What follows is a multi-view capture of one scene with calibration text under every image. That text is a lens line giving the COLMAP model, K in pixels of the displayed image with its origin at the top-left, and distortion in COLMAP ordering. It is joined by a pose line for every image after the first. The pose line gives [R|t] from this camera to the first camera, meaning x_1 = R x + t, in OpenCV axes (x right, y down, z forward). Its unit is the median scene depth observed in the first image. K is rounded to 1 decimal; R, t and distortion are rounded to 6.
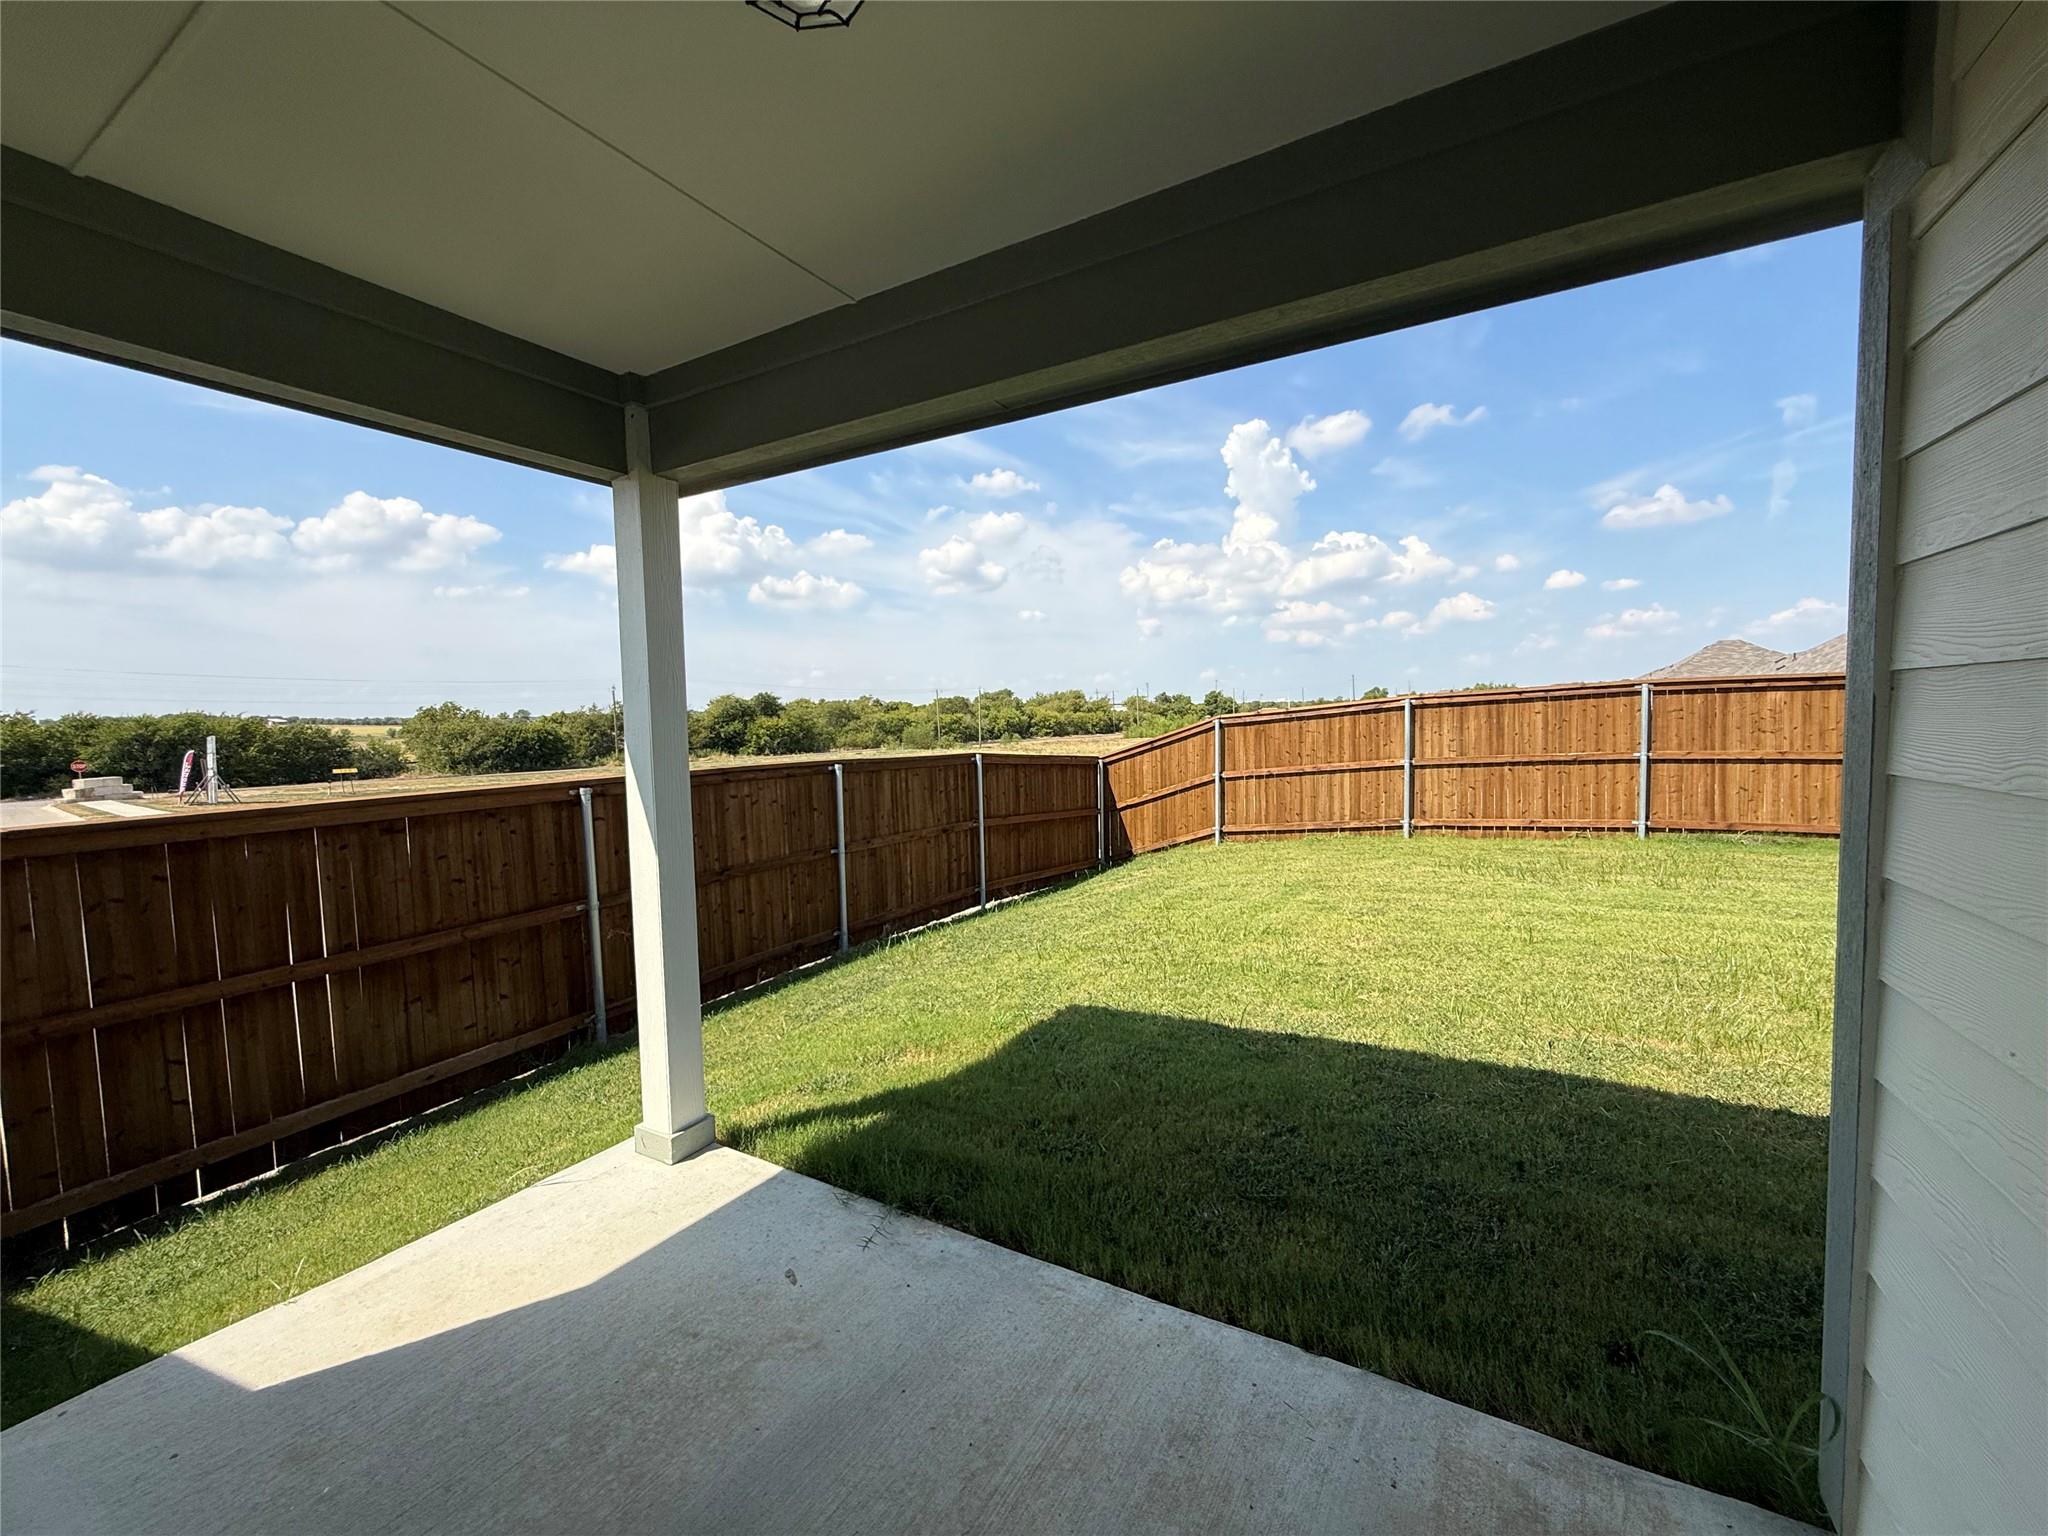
lens RADIAL K [[815.9, 0, 1018.5], [0, 815.9, 766.9], [0, 0, 1]] dist [-0.000504, 0.000415]
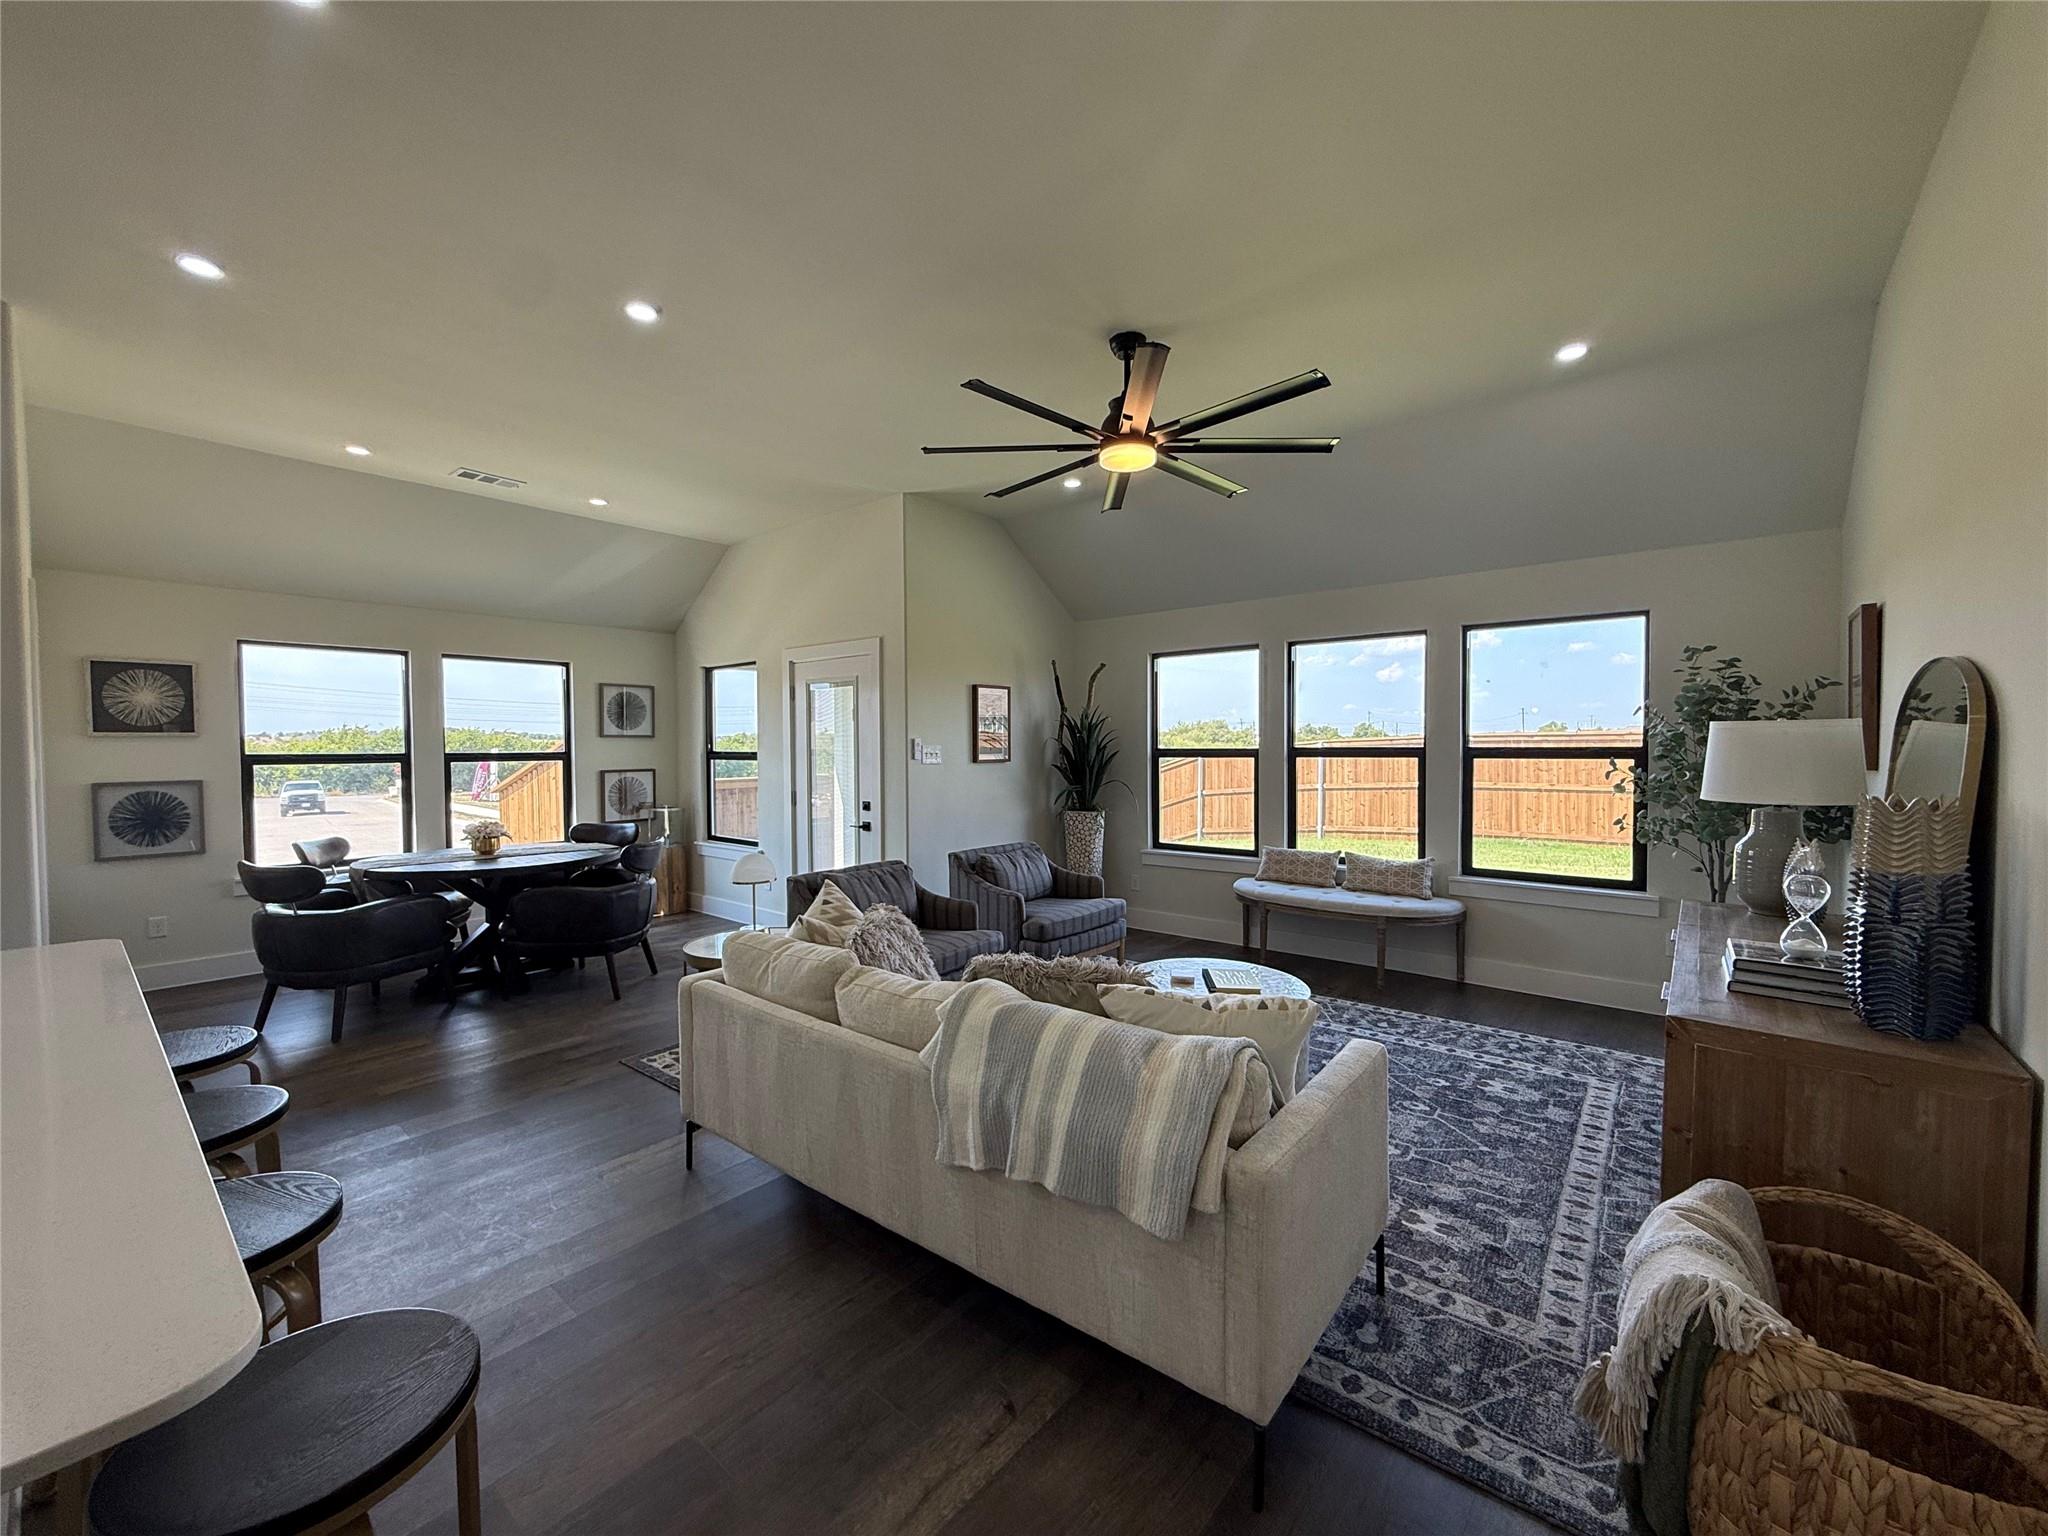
lens RADIAL K [[815.9, 0, 1018.5], [0, 815.9, 766.9], [0, 0, 1]] dist [-0.000504, 0.000415]
pose [[0.984100, 0.025318, -0.175801, 0.204518], [-0.031183, 0.999043, -0.030680, 0.021311], [0.174856, 0.035674, 0.983948, -0.522301]]
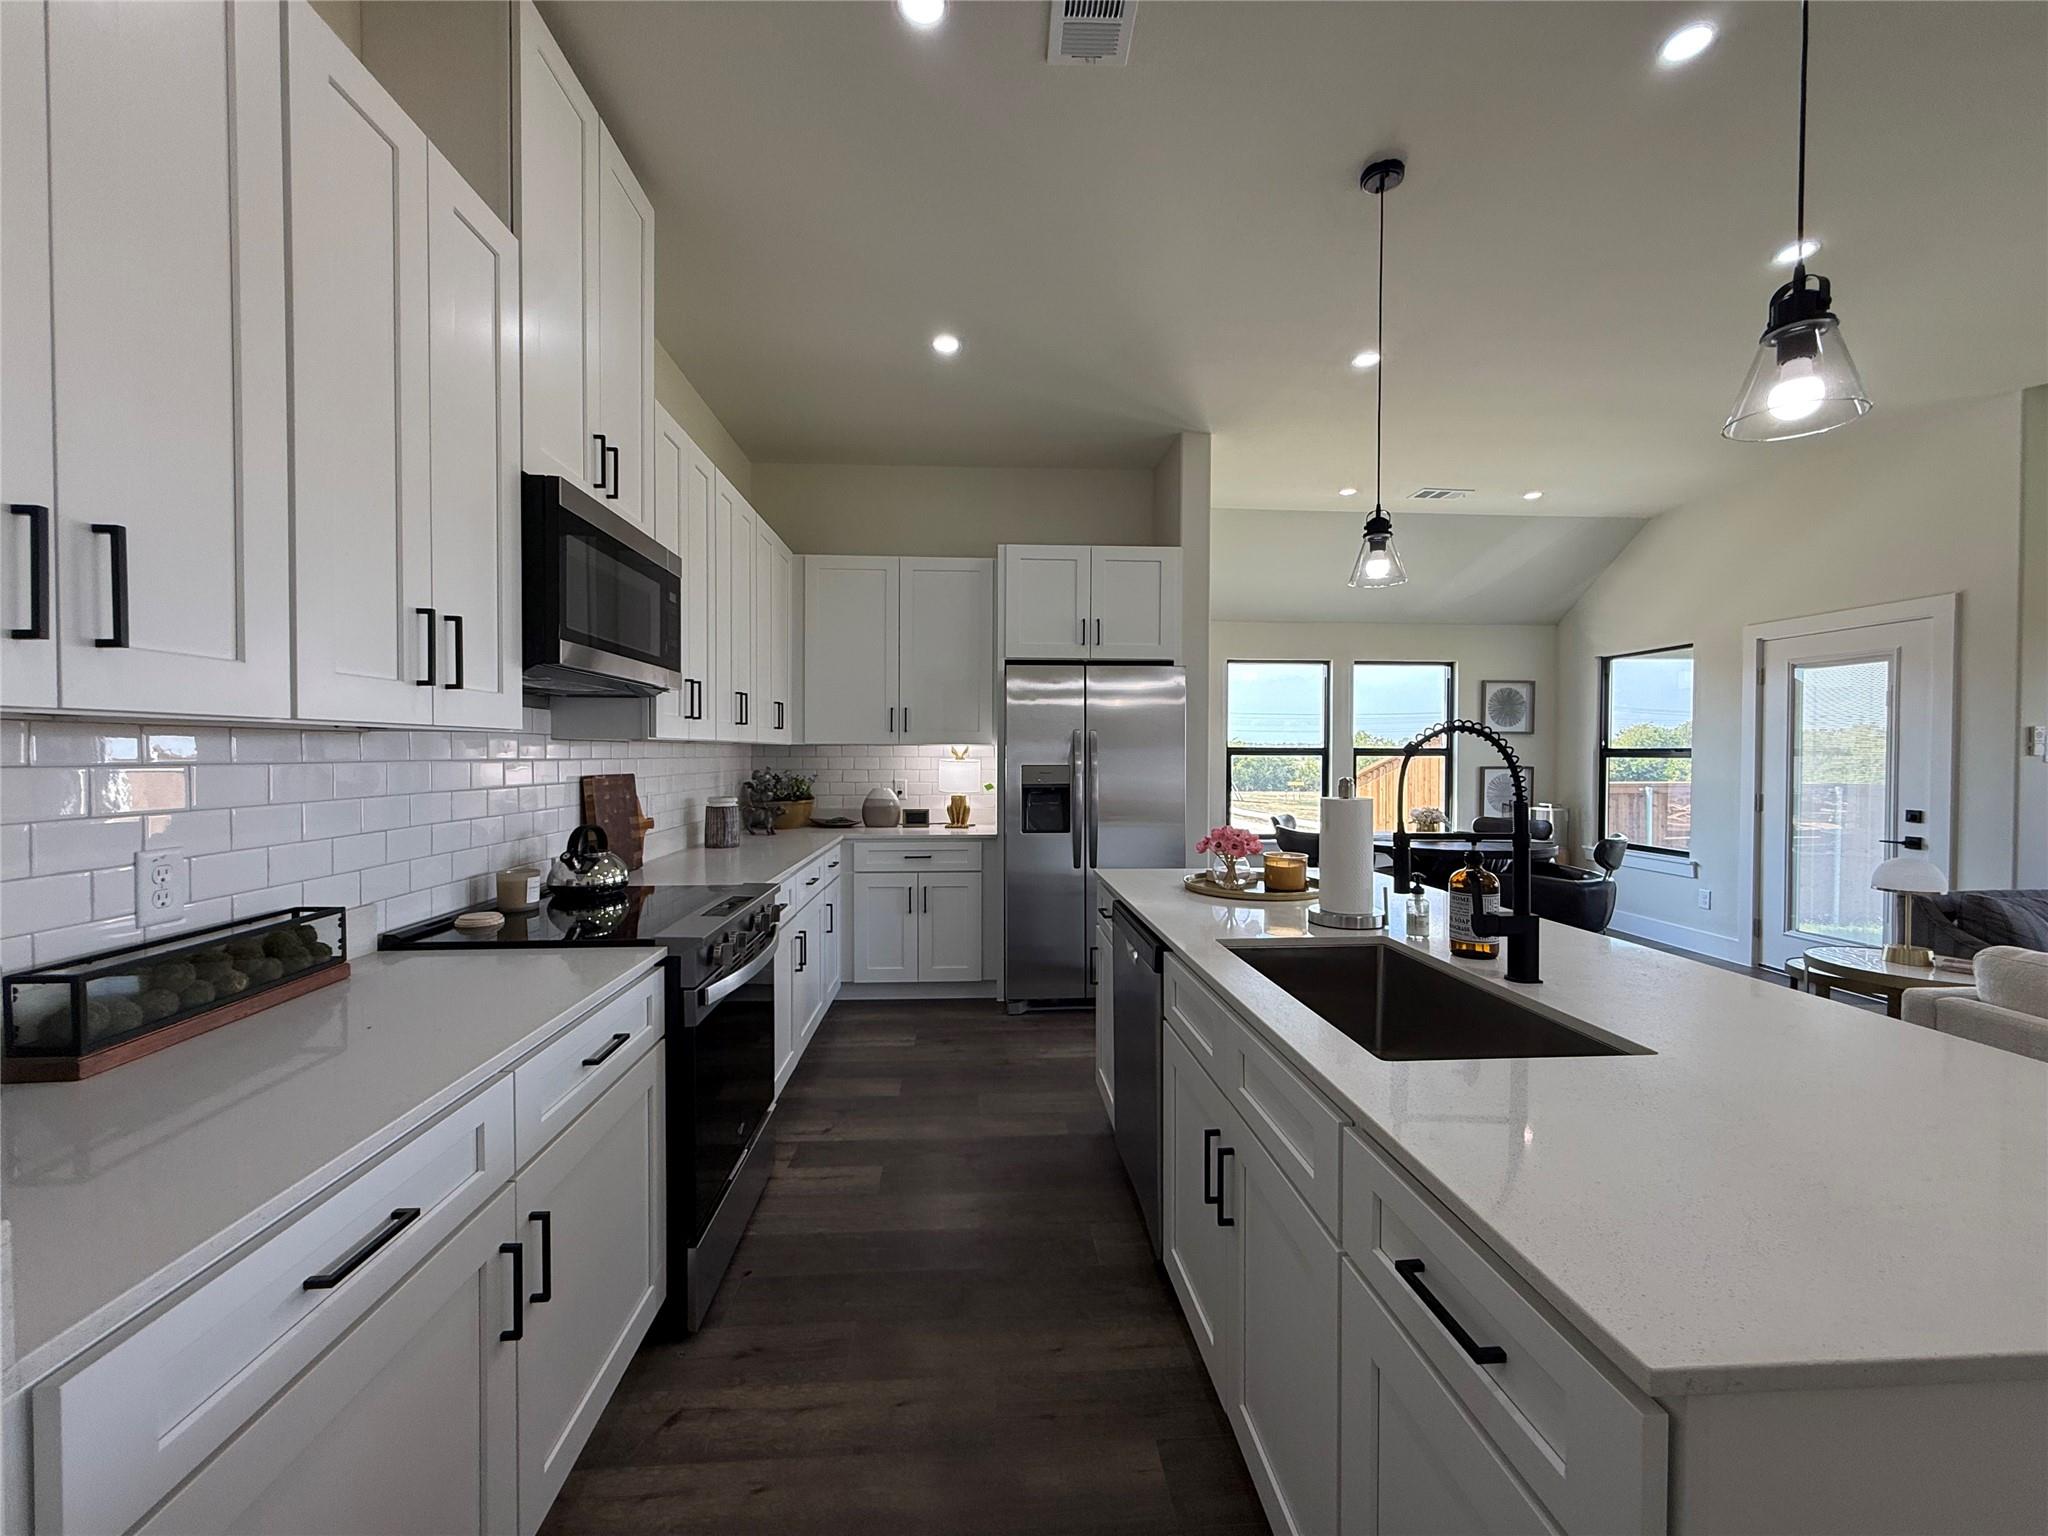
lens RADIAL K [[815.9, 0, 1018.5], [0, 815.9, 766.9], [0, 0, 1]] dist [-0.000504, 0.000415]
pose [[0.551995, 0.040319, -0.832872, 0.105673], [-0.069372, 0.997588, 0.002316, 0.038977], [0.830957, 0.056499, 0.553461, -0.613575]]
